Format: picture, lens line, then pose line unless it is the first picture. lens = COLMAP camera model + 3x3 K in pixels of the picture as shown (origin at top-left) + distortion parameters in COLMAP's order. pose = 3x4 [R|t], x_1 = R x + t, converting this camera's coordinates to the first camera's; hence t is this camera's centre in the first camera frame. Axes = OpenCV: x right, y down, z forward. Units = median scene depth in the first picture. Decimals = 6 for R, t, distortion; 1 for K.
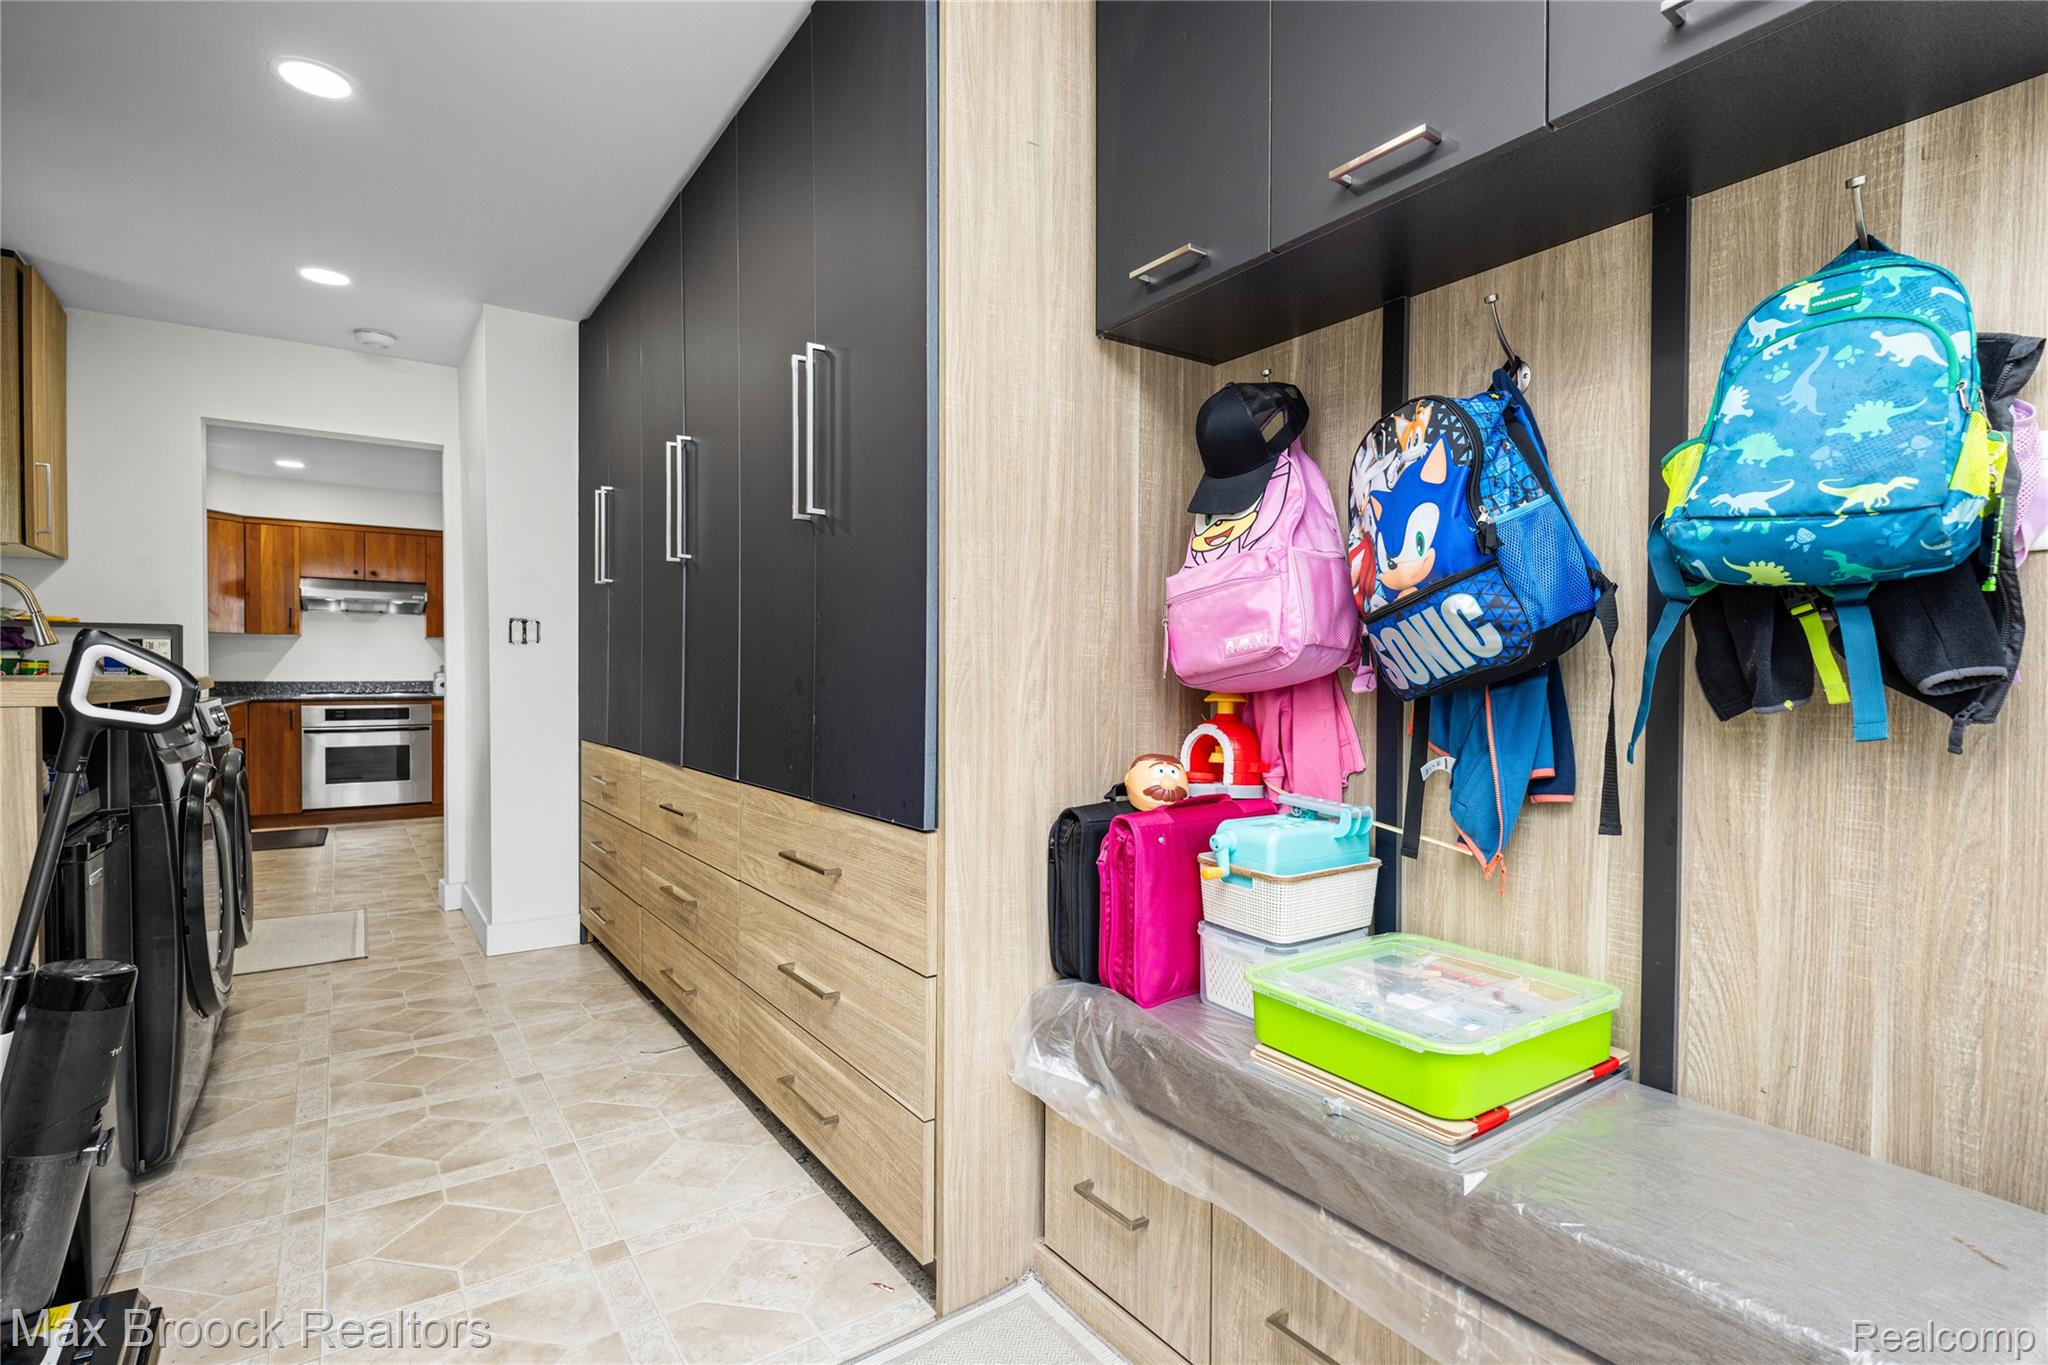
lens RADIAL K [[973.7, 0, 1019.0], [0, 973.7, 681.2], [0, 0, 1]] dist [0.000725, 0.000278]
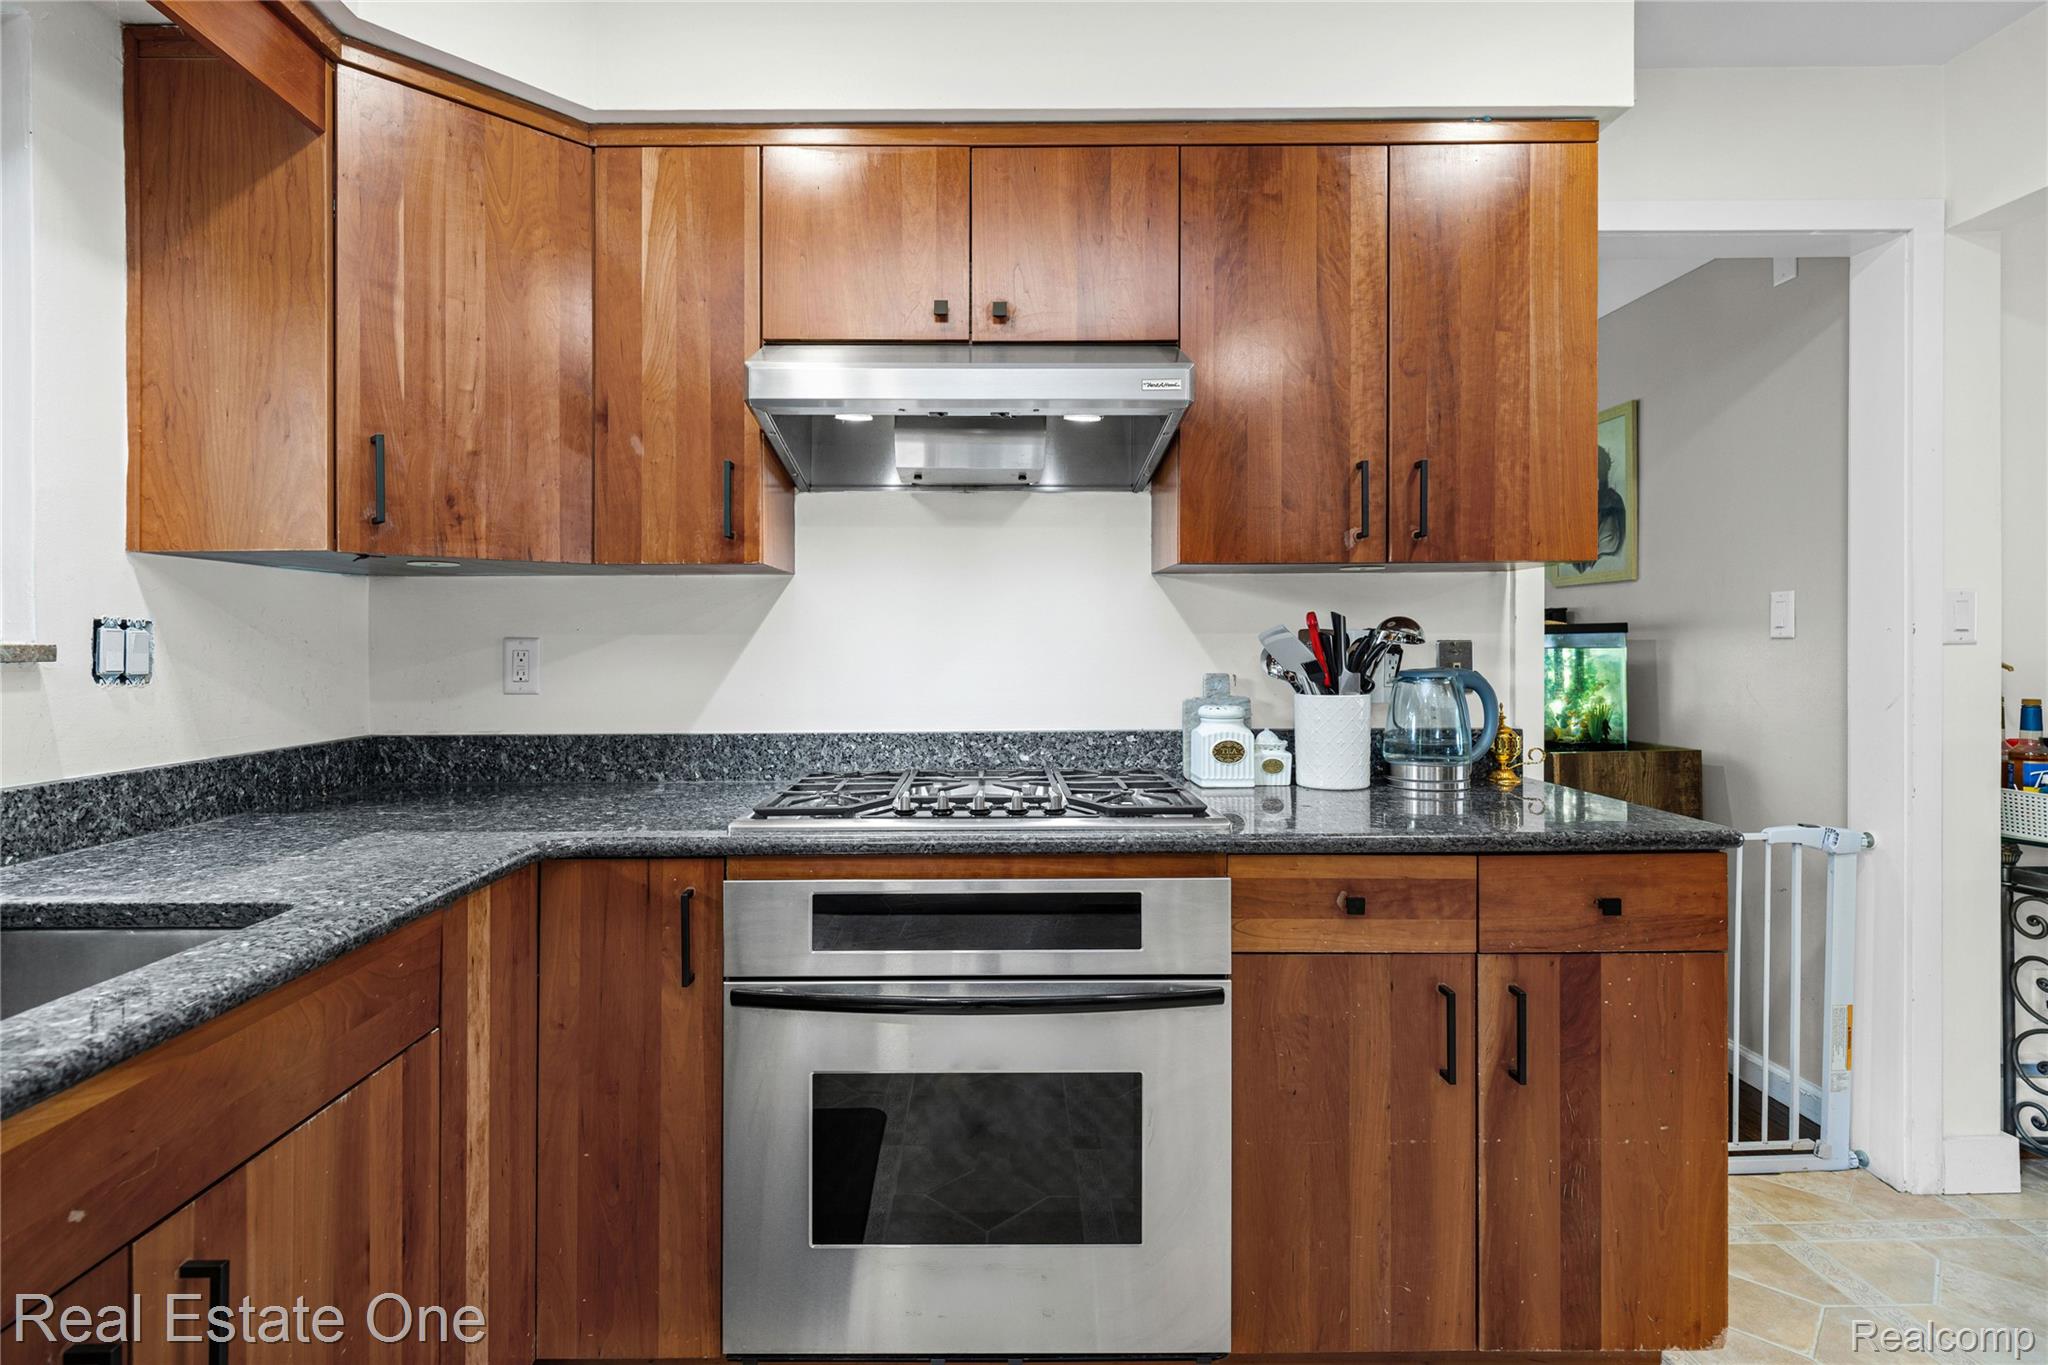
lens RADIAL K [[973.7, 0, 1023.6], [0, 973.7, 672.7], [0, 0, 1]] dist [0.000725, 0.000278]
pose [[0.829298, -0.003488, -0.558796, -0.548213], [0.000042, 0.999981, -0.006179, -0.019357], [0.558806, 0.005101, 0.829282, 0.842086]]
